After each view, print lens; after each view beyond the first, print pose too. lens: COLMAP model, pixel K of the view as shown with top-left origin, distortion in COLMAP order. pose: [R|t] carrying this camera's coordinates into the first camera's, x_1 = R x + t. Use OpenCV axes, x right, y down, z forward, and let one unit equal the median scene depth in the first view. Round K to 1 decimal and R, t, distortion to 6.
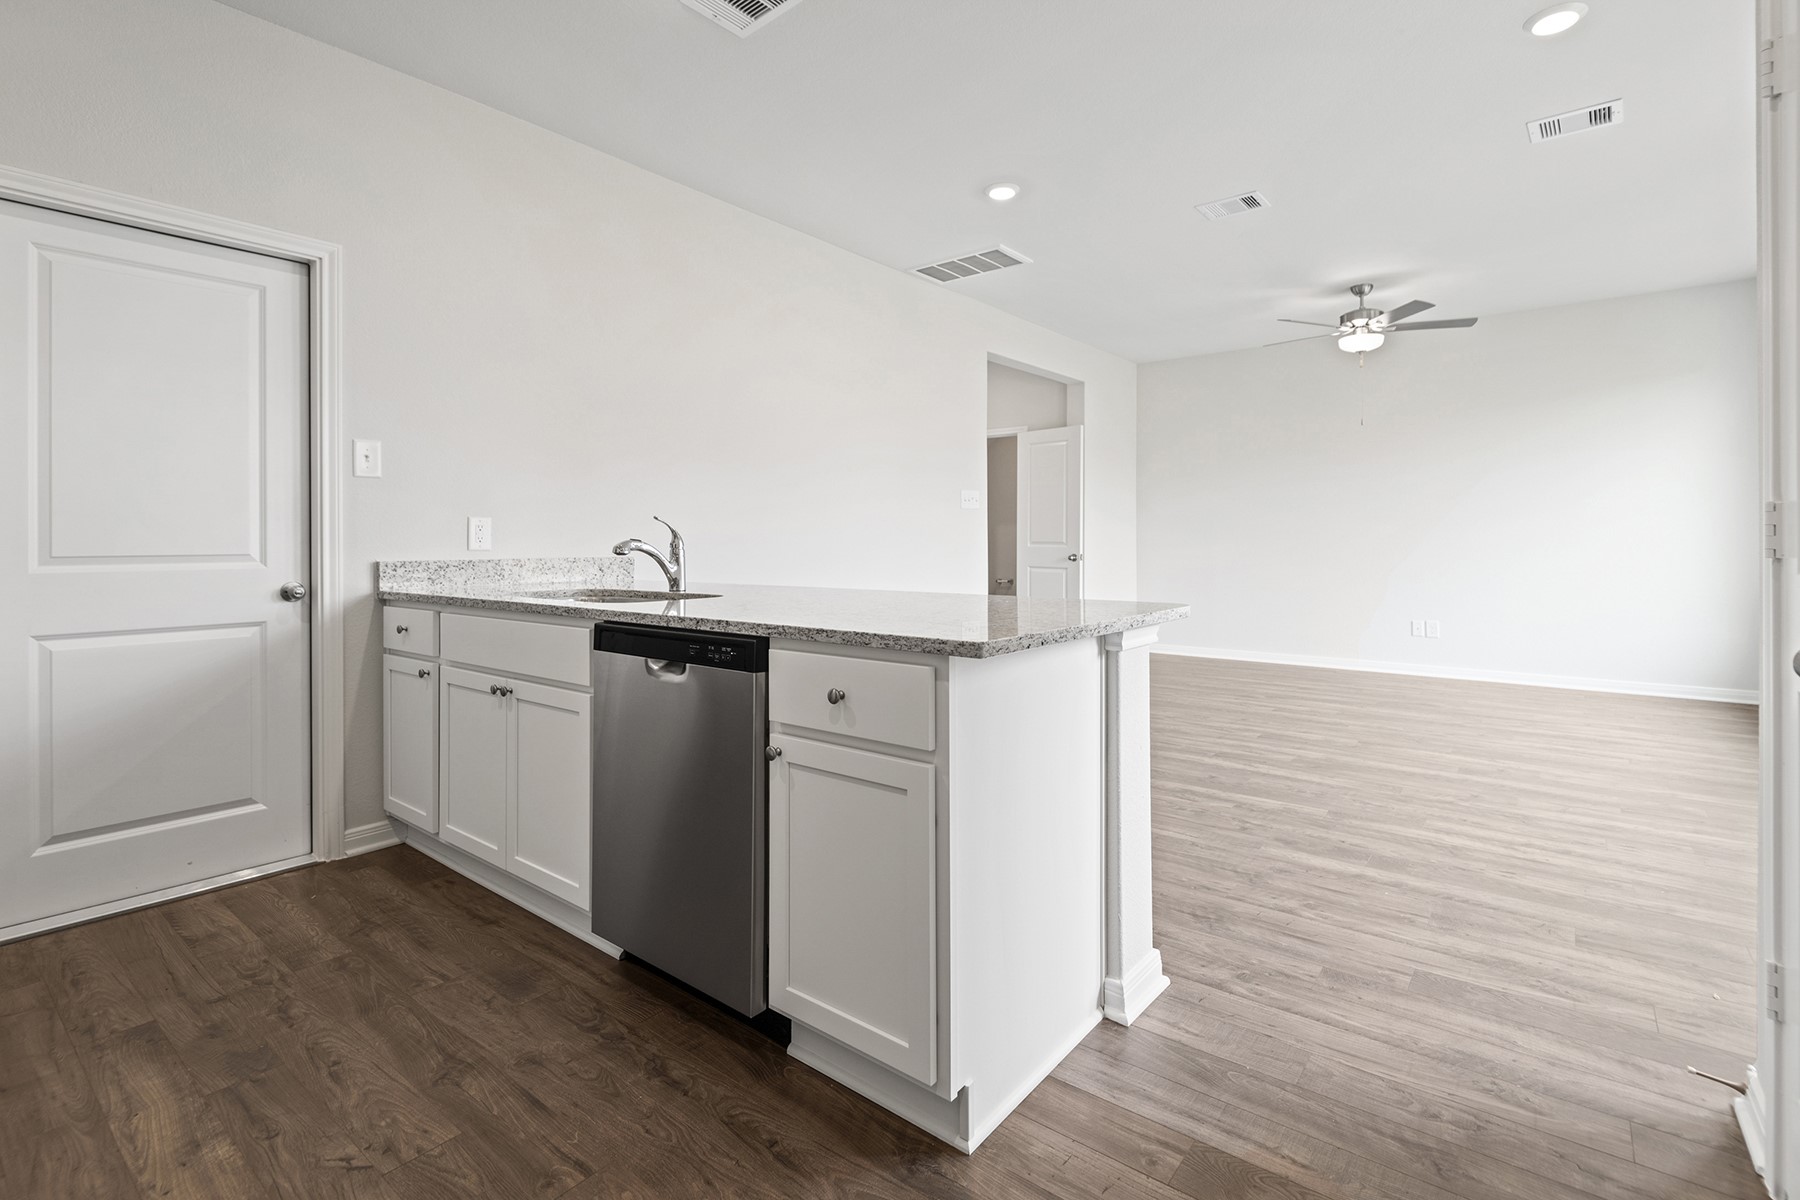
lens RADIAL K [[840.8, 0, 906.1], [0, 840.8, 548.2], [0, 0, 1]] dist [-0.001308, -0.000595]
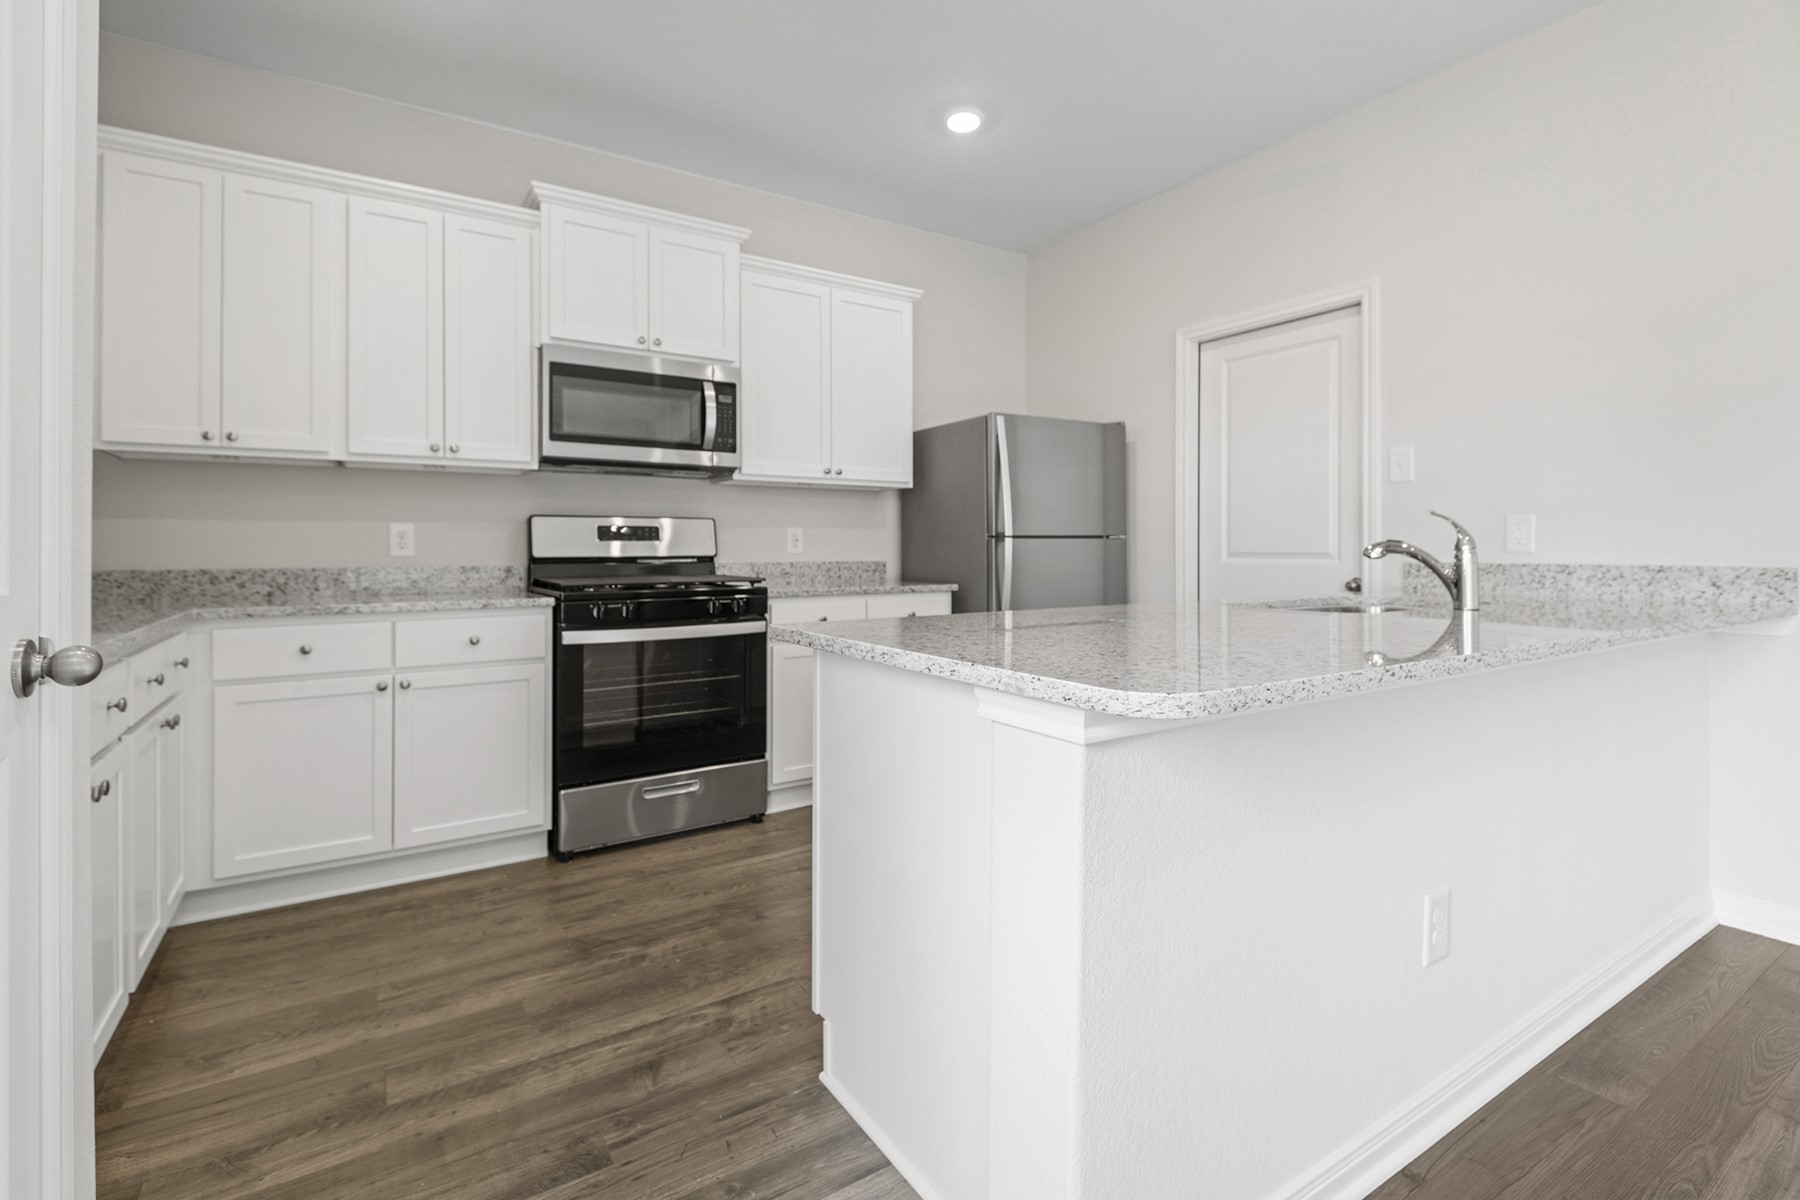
lens RADIAL K [[838.4, 0, 899.8], [0, 838.4, 546.8], [0, 0, 1]] dist [0.019141, -0.016738]
pose [[-0.327818, 0.004340, -0.944731, 0.725859], [-0.005522, 0.999964, 0.006510, -0.008083], [0.944725, 0.007351, -0.327782, 0.959450]]
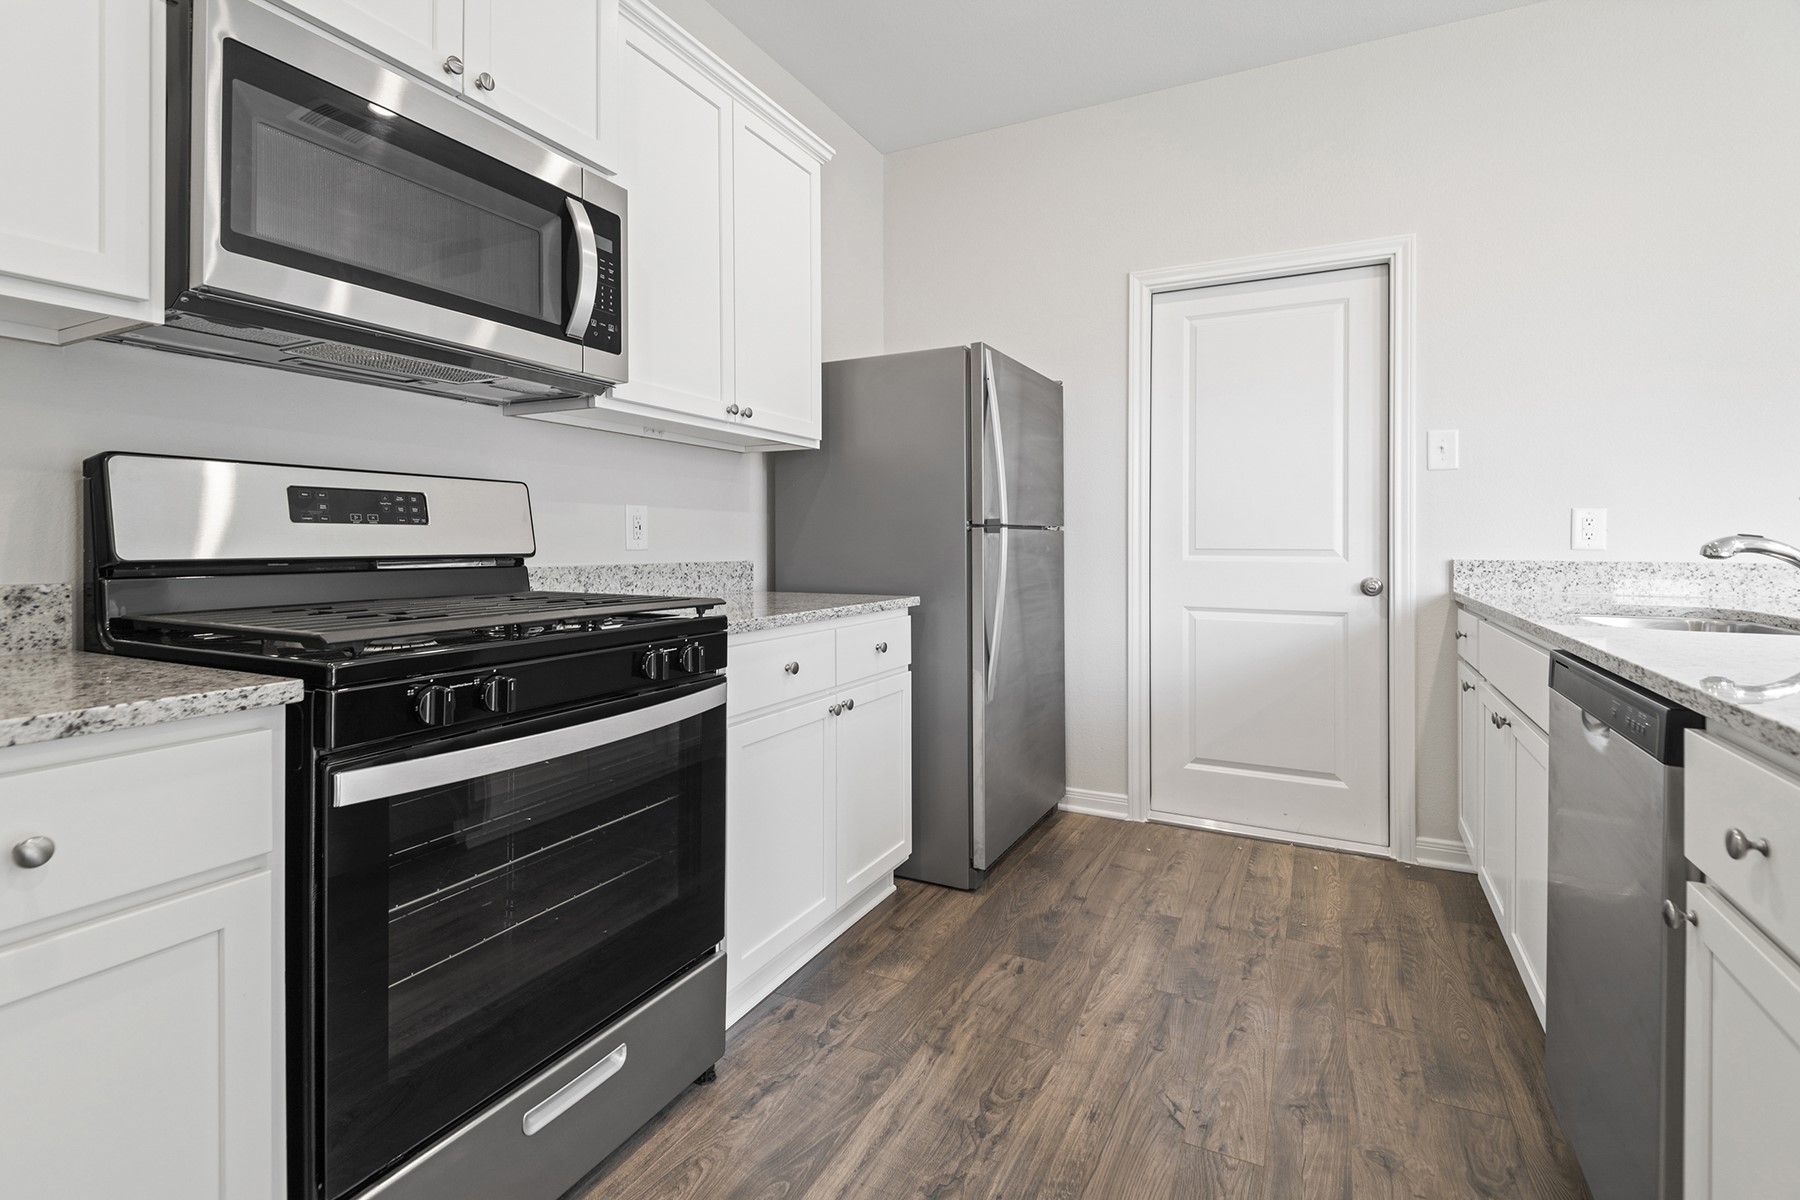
lens RADIAL K [[838.4, 0, 899.8], [0, 838.4, 546.8], [0, 0, 1]] dist [0.019141, -0.016738]
pose [[0.202154, 0.012222, -0.979277, 0.204242], [-0.013468, 0.999862, 0.009698, 0.001059], [0.979261, 0.011229, 0.202291, 0.275162]]
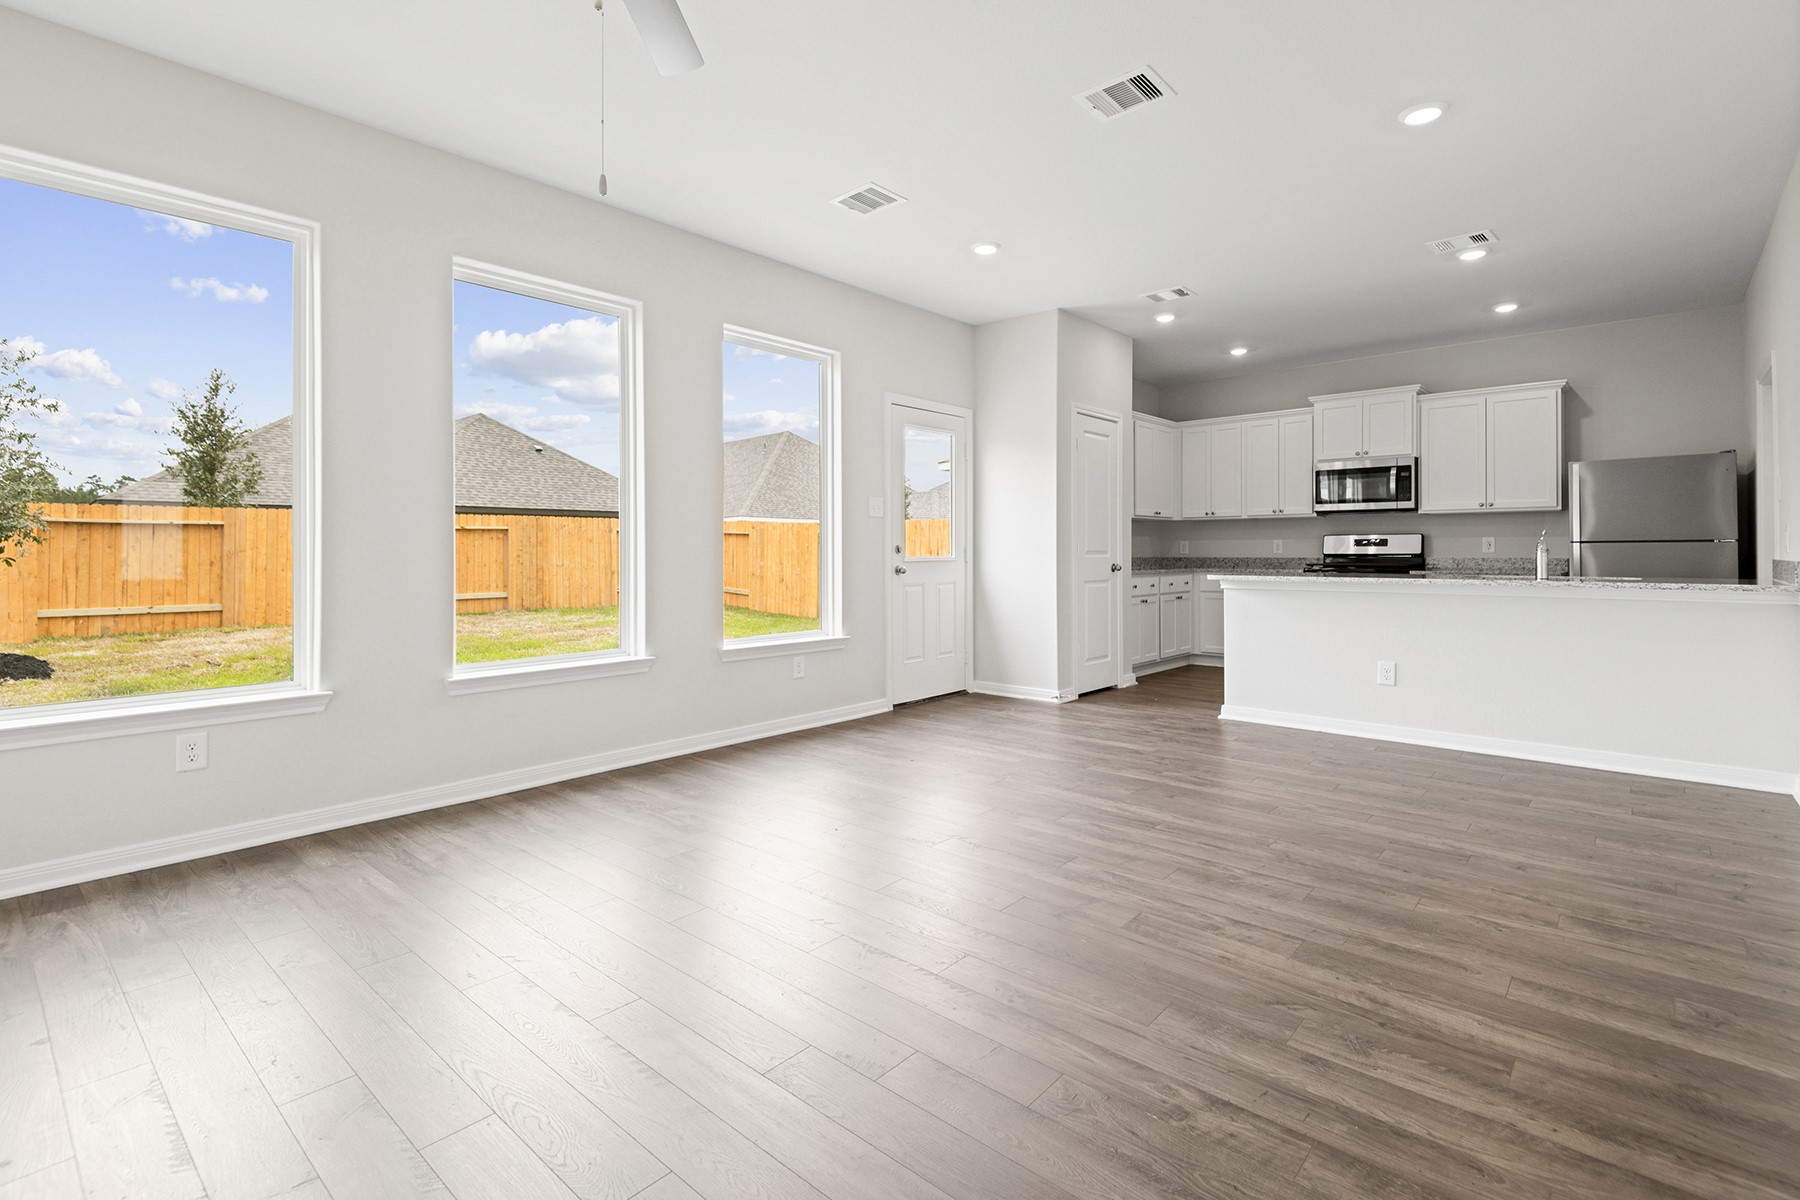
lens RADIAL K [[840.8, 0, 906.1], [0, 840.8, 548.2], [0, 0, 1]] dist [-0.001308, -0.000595]
pose [[-0.998257, 0.014887, 0.057105, 0.991275], [0.015314, 0.999858, 0.007052, -0.048160], [-0.056992, 0.007914, -0.998343, 3.227739]]
